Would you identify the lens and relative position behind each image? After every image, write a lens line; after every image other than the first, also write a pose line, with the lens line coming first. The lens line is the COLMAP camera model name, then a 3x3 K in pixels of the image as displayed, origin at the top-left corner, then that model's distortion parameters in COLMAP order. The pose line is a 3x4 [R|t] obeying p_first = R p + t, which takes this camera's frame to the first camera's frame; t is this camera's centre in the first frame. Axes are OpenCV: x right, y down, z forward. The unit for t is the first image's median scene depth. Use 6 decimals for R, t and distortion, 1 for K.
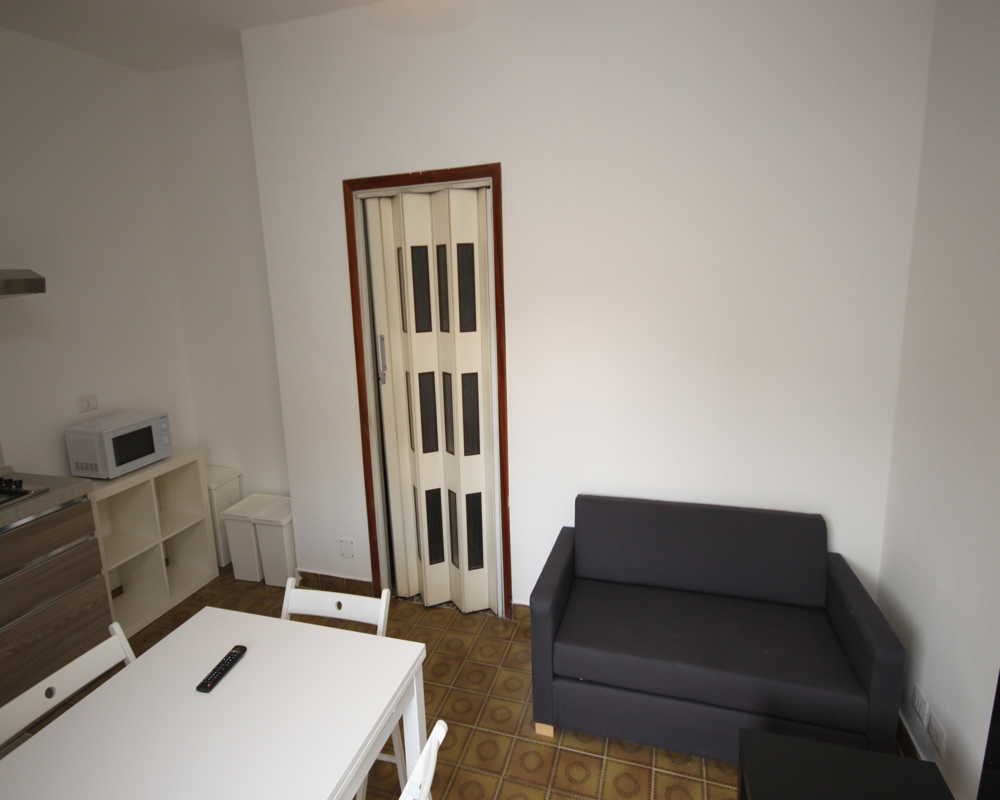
lens RADIAL K [[541.6, 0, 497.6], [0, 541.6, 371.6], [0, 0, 1]] dist [0.014641, 0.001336]
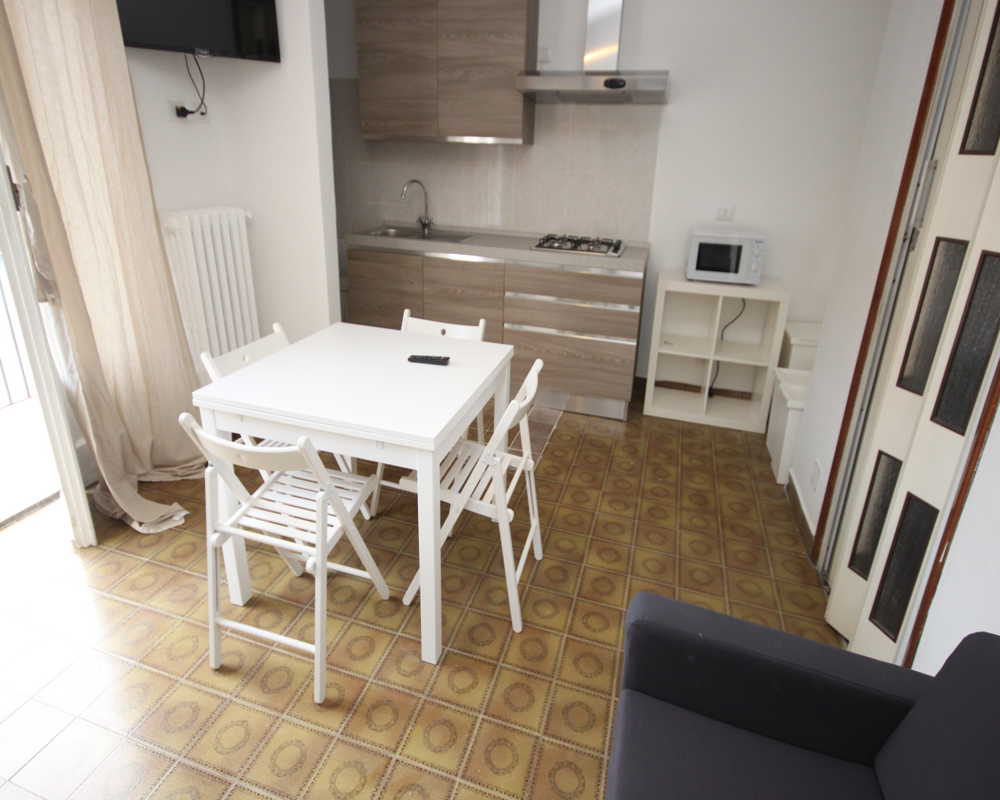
lens RADIAL K [[558.0, 0, 501.6], [0, 558.0, 330.7], [0, 0, 1]] dist [0.000152, 0.013791]
pose [[0.002644, 0.340396, -0.940279, 0.407230], [-0.221599, 0.917104, 0.331383, 0.002052], [0.975134, 0.207489, 0.077856, 0.593367]]
